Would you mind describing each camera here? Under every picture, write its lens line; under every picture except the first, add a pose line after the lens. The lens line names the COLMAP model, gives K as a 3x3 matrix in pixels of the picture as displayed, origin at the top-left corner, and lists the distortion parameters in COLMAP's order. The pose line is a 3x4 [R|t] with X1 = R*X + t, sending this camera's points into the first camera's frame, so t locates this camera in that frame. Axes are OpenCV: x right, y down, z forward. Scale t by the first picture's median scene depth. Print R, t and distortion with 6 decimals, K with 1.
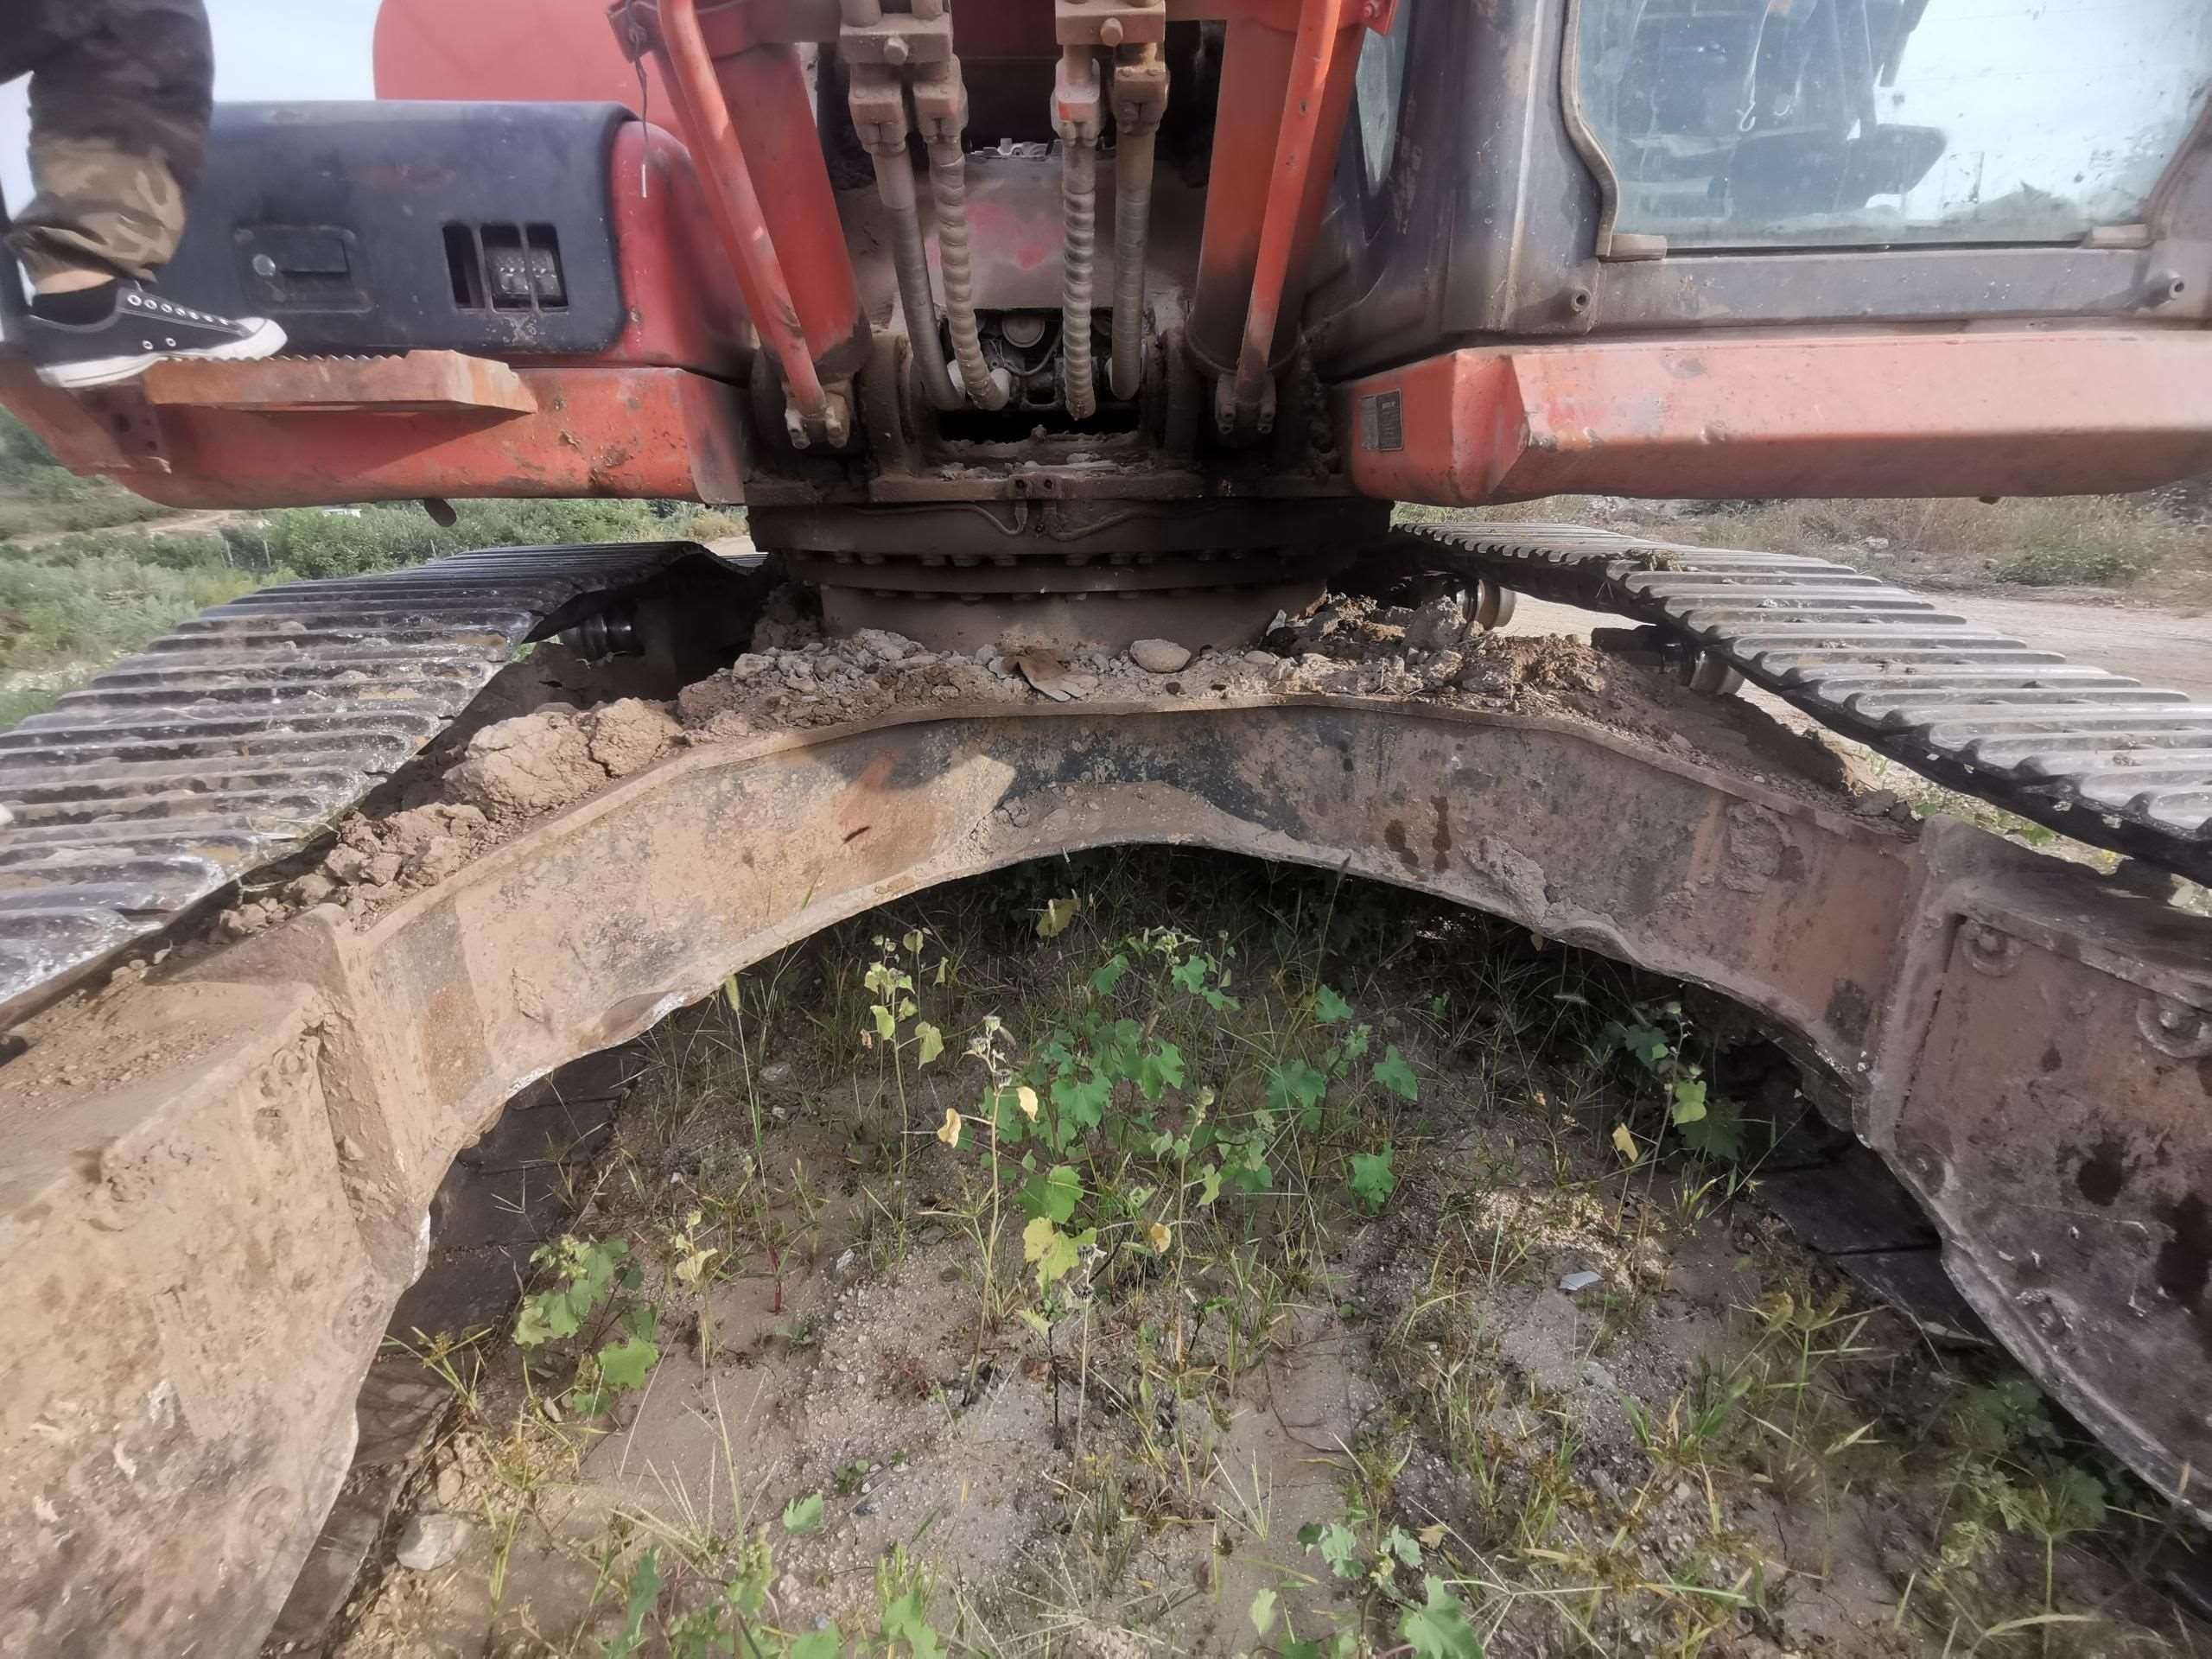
lens RADIAL K [[1080.7, 0, 1106.0], [0, 1080.7, 829.5], [0, 0, 1]] dist [-0.016096, 0.000431]
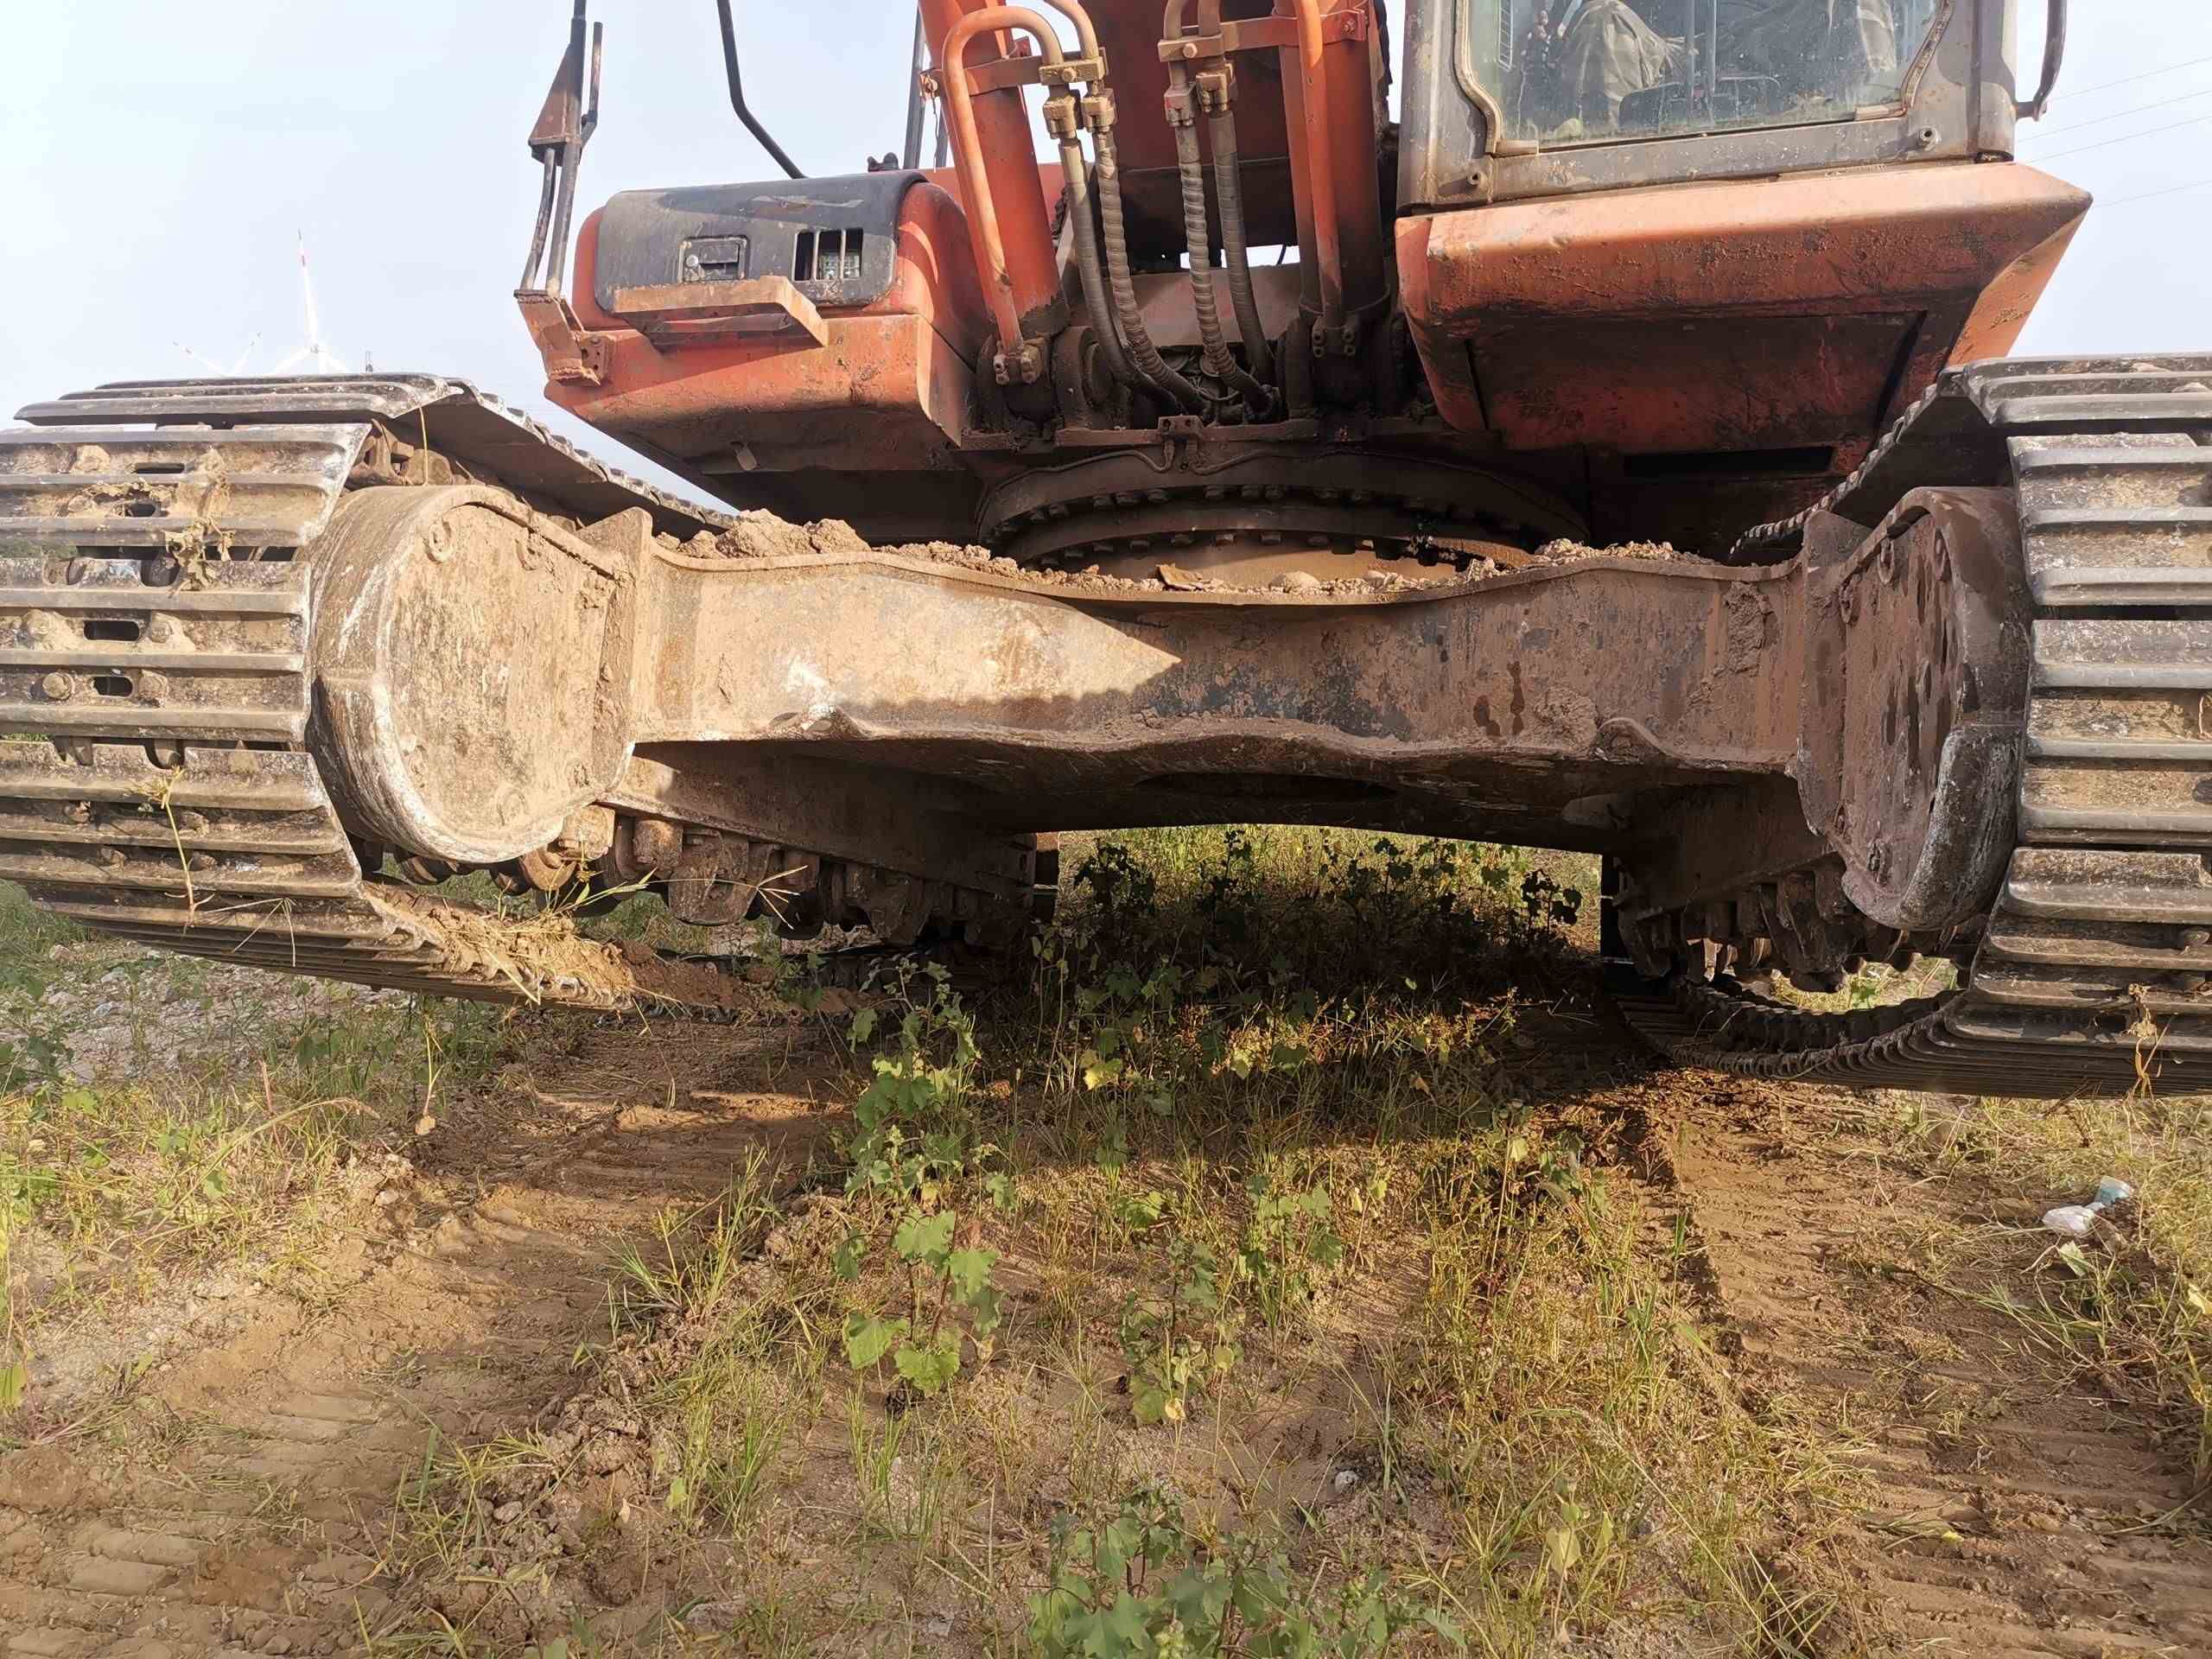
lens RADIAL K [[1790.8, 0, 1106.0], [0, 1790.8, 829.5], [0, 0, 1]] dist [-0.007367, -0.005593]
pose [[0.951049, 0.031101, -0.307472, 0.518207], [-0.157243, 0.905207, -0.394809, 0.964102], [0.266047, 0.423830, 0.865787, -0.628031]]
